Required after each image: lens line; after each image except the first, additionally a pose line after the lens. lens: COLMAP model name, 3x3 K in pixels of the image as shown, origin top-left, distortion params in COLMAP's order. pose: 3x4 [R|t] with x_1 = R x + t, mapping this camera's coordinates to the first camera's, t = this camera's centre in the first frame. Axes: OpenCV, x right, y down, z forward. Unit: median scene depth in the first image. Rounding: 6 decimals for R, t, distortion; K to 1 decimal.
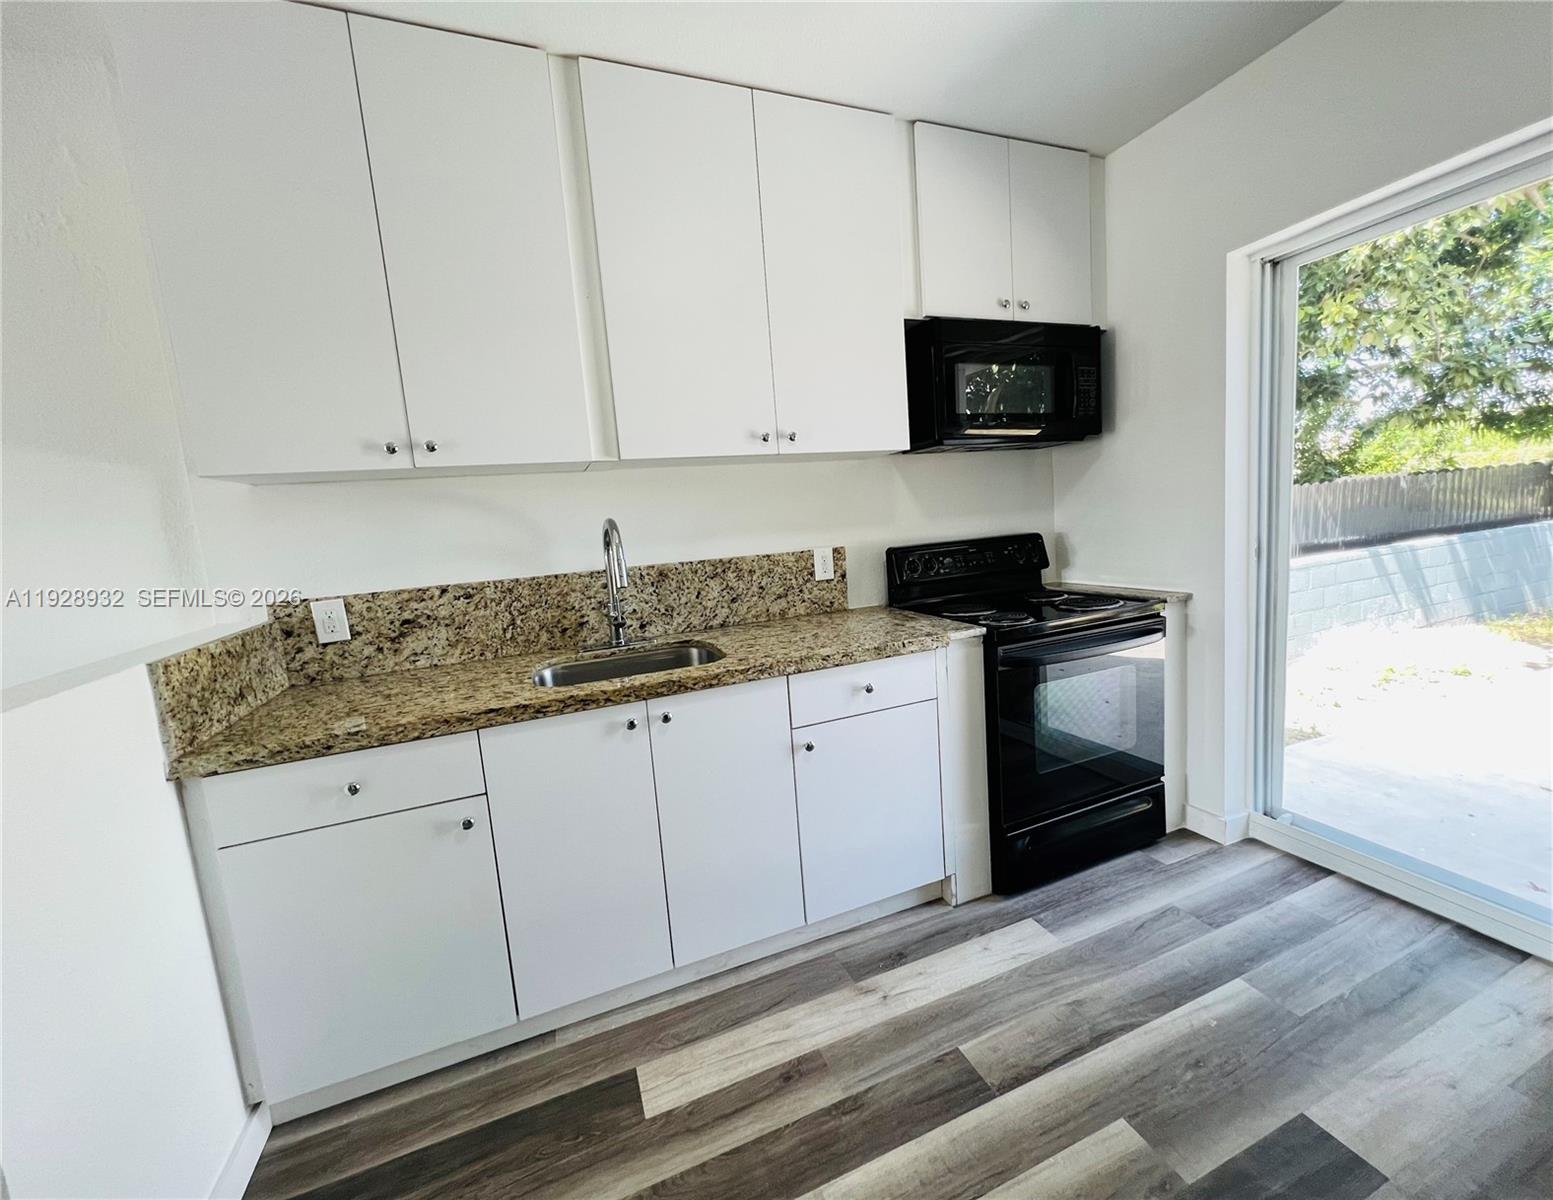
lens RADIAL K [[641.6, 0, 798.8], [0, 641.6, 599.4], [0, 0, 1]] dist [-0.000587, 0.000327]
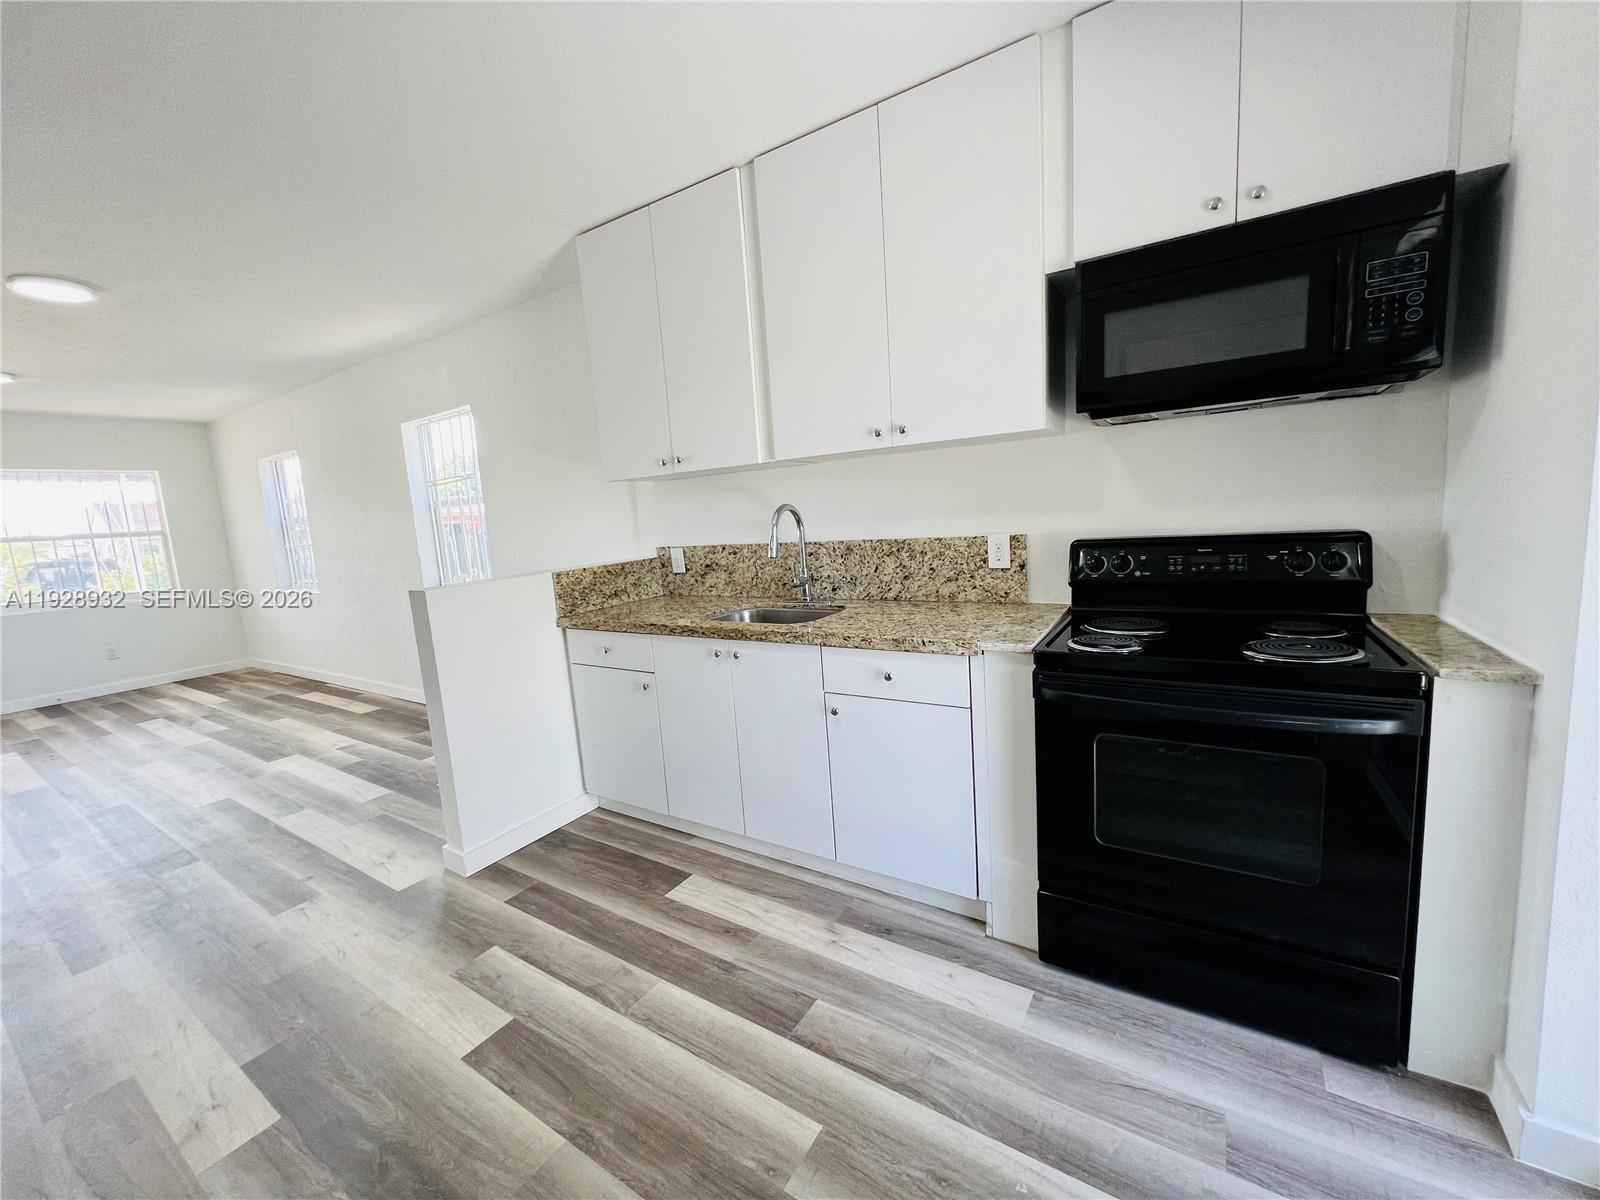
lens RADIAL K [[640.0, 0, 798.4], [0, 640.0, 599.8], [0, 0, 1]] dist [-0.000986, 0.001289]
pose [[0.569553, 0.149966, -0.808158, 0.812696], [-0.083119, 0.988683, 0.124887, -0.098374], [0.817741, -0.003956, 0.575572, 0.266667]]
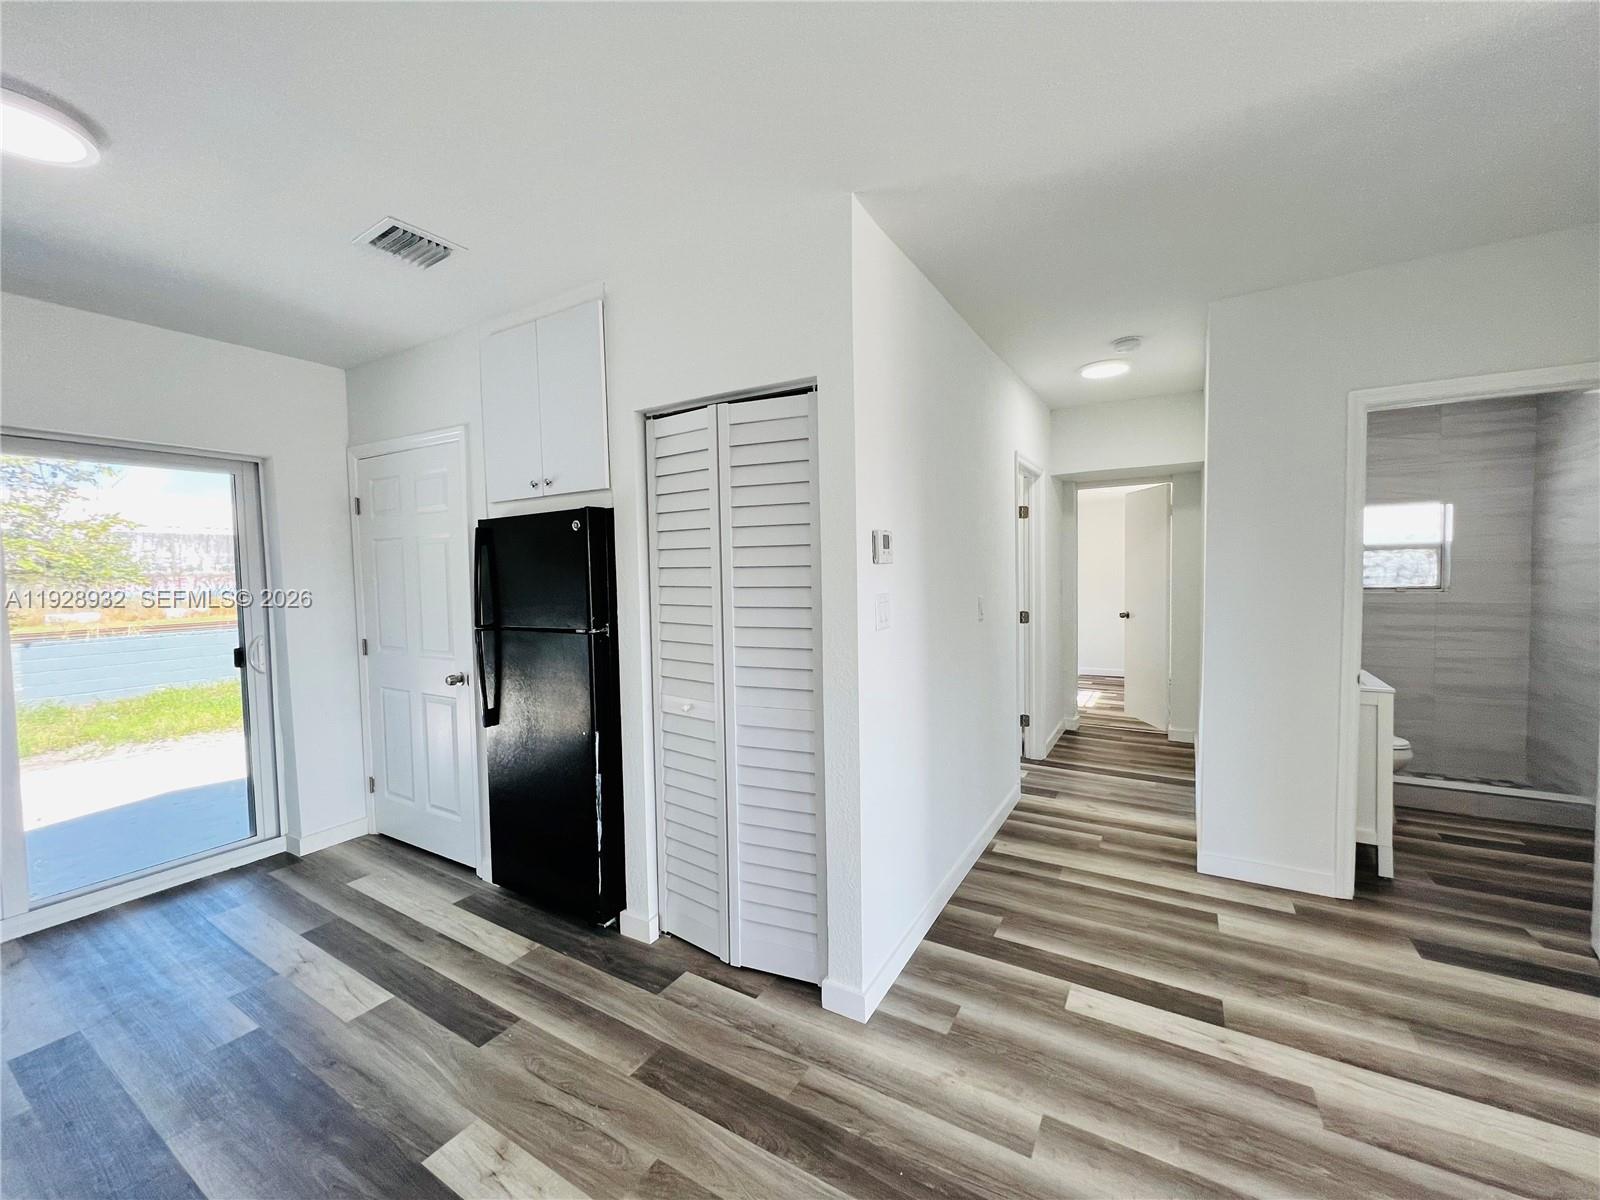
lens RADIAL K [[640.0, 0, 797.5], [0, 640.0, 602.6], [0, 0, 1]] dist [-0.000986, 0.001289]
pose [[-0.589678, 0.049808, 0.806101, -1.011032], [0.167071, 0.984030, 0.061414, -0.006913], [-0.790169, 0.170891, -0.588582, 0.180671]]
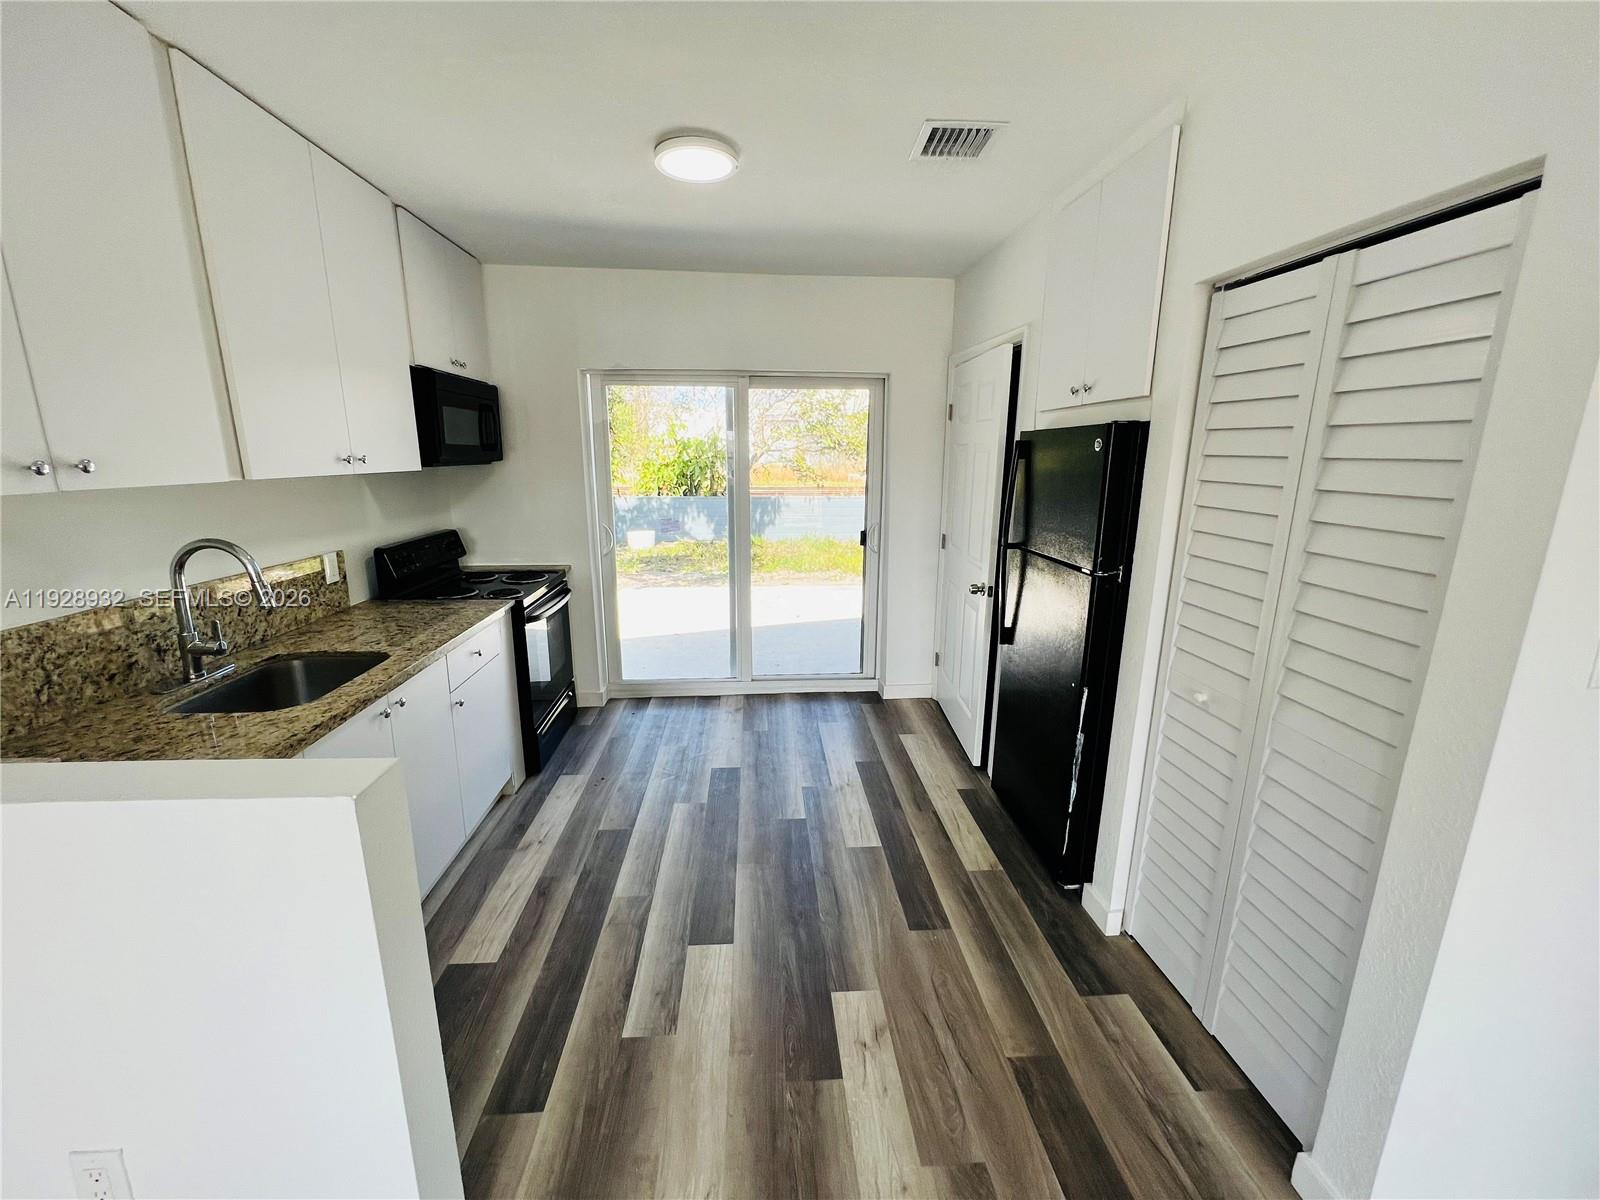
lens RADIAL K [[640.0, 0, 799.7], [0, 640.0, 600.6], [0, 0, 1]] dist [-0.000986, 0.001289]
pose [[0.313999, -0.139992, 0.939046, -0.914022], [0.092774, 0.988860, 0.116396, -0.066699], [-0.944880, 0.050571, 0.323489, -0.103879]]
